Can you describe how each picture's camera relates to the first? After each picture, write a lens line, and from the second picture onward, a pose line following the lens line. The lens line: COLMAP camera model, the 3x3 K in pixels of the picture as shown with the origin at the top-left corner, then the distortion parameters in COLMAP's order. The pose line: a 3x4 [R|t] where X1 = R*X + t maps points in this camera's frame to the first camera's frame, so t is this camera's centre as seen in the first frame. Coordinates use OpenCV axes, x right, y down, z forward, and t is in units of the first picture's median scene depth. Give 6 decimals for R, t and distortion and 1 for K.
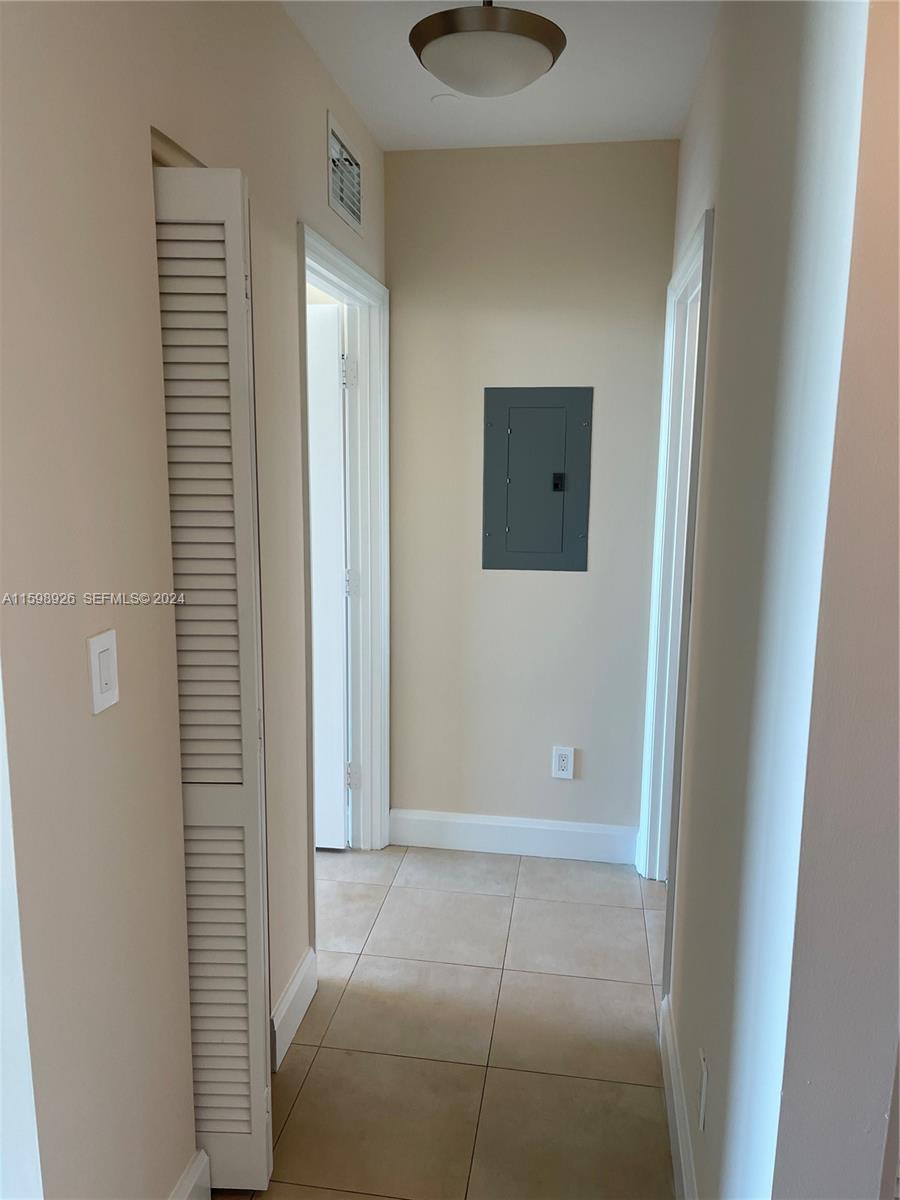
lens RADIAL K [[897.2, 0, 450.0], [0, 897.2, 600.0], [0, 0, 1]] dist [0.042247, -0.004684]
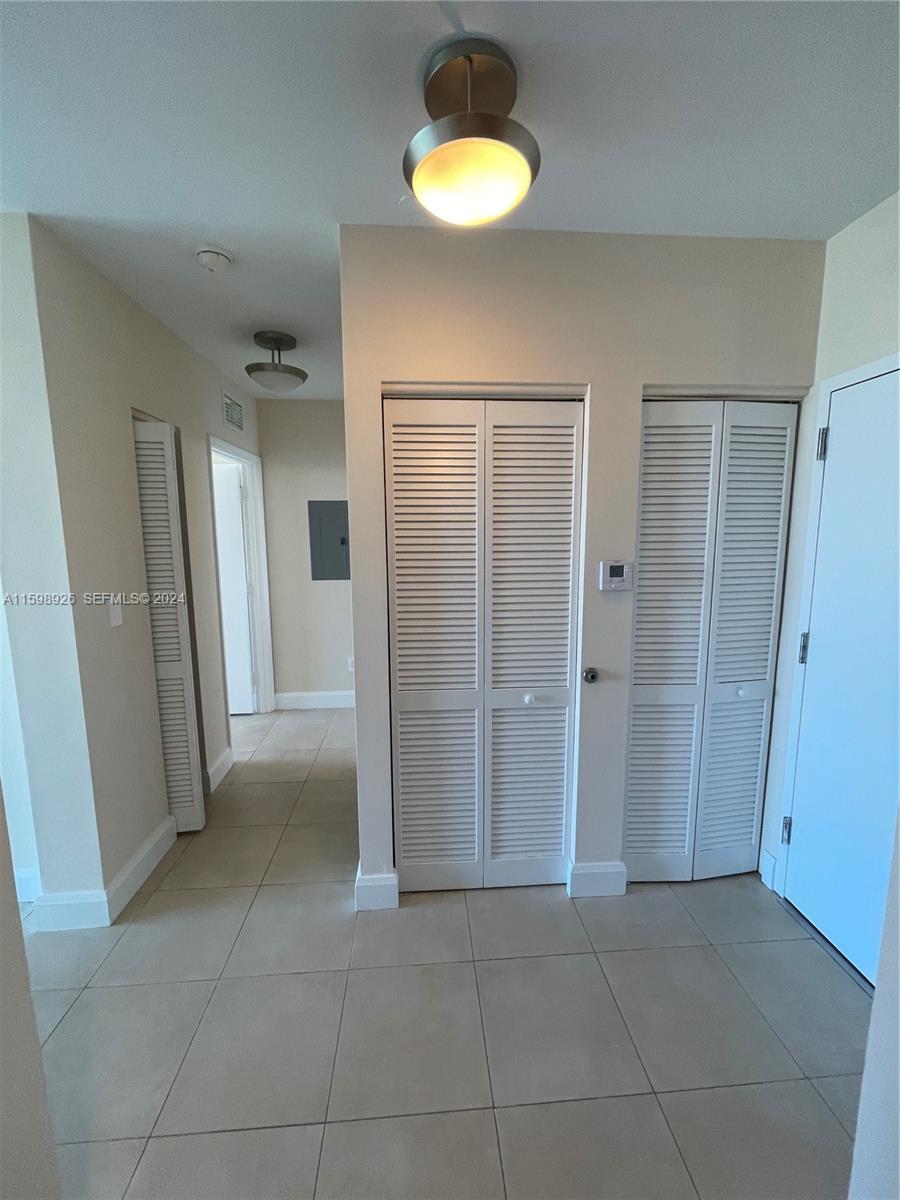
lens RADIAL K [[482.1, 0, 452.5], [0, 482.1, 594.6], [0, 0, 1]] dist [0.003656, 0.000268]
pose [[0.975671, -0.041651, 0.215246, 0.144052], [0.048267, 0.998507, -0.025570, 0.058175], [-0.213859, 0.035337, 0.976225, -0.306786]]
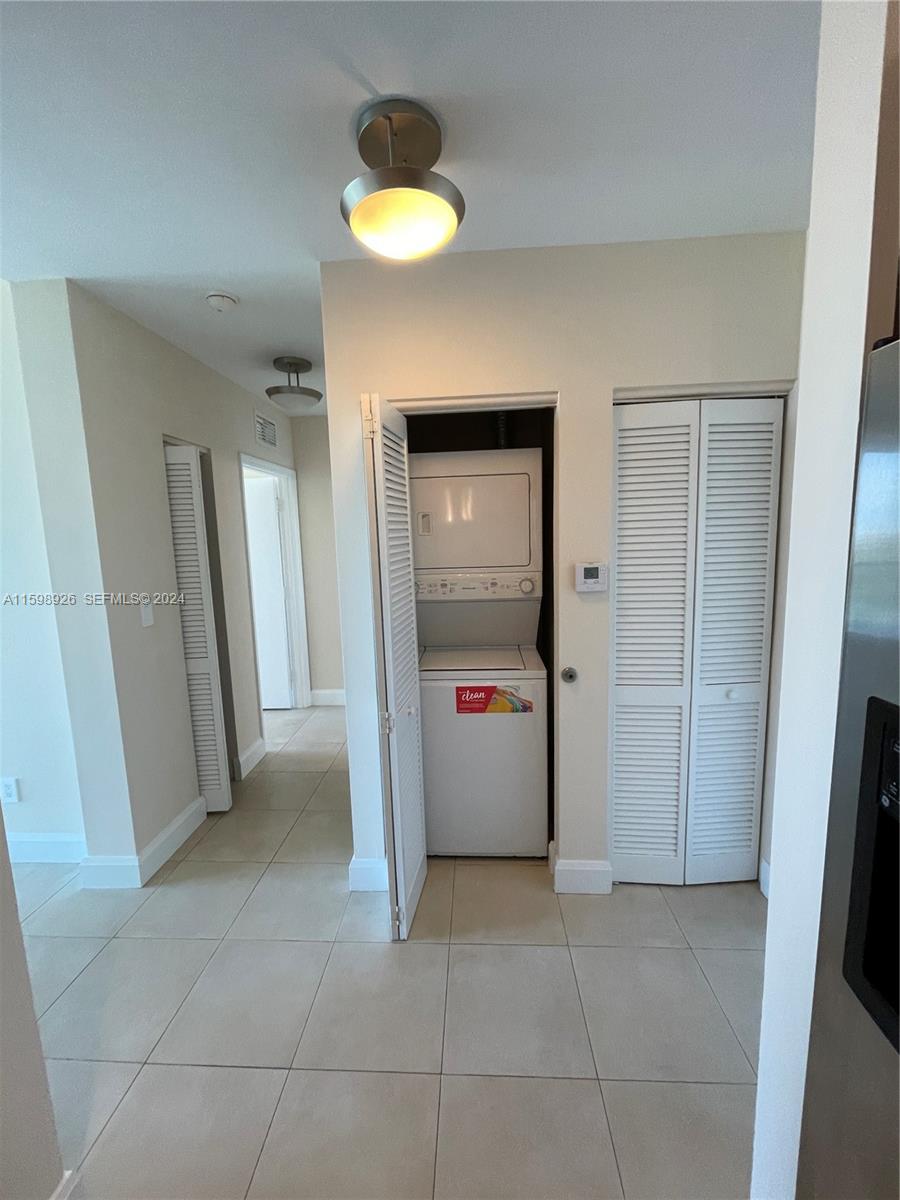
lens RADIAL K [[483.0, 0, 454.5], [0, 483.0, 594.1], [0, 0, 1]] dist [-0.001713, -0.000003]
pose [[0.994703, -0.048033, 0.090883, 0.259949], [0.051531, 0.998003, -0.036542, 0.064608], [-0.088946, 0.041031, 0.995191, -0.363892]]
